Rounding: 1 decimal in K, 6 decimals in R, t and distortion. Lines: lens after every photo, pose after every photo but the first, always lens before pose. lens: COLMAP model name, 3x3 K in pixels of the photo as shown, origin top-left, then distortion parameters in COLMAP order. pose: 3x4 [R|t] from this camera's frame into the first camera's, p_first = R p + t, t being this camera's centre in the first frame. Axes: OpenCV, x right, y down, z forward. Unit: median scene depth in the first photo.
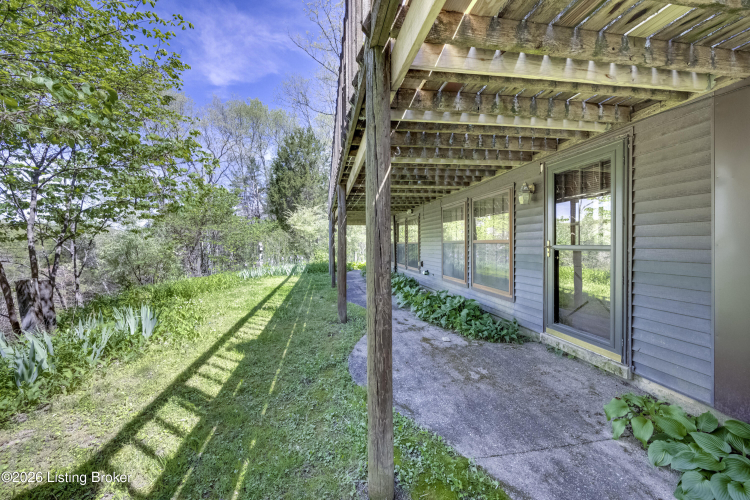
lens RADIAL K [[293.5, 0, 376.4], [0, 293.5, 246.8], [0, 0, 1]] dist [0.002389, 0.000008]
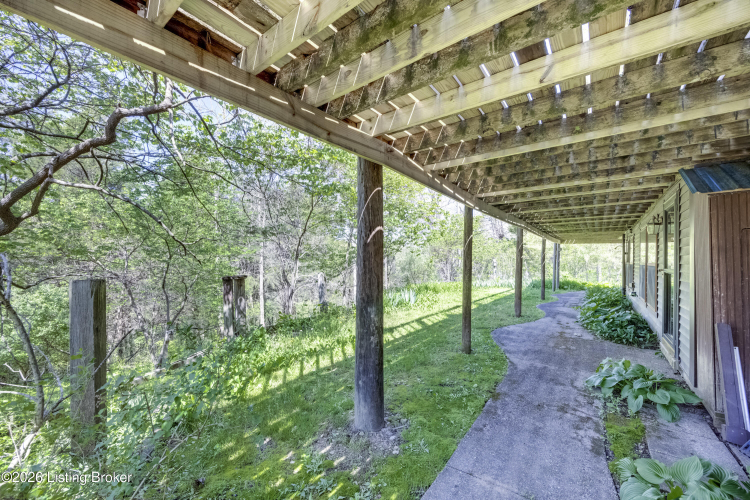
lens RADIAL K [[293.5, 0, 376.1], [0, 293.5, 253.7], [0, 0, 1]] dist [0.002389, 0.000008]
pose [[0.673774, 0.007435, -0.738900, 0.685977], [-0.027988, 0.999489, -0.015464, -0.017701], [0.738407, 0.031099, 0.673638, -0.708529]]
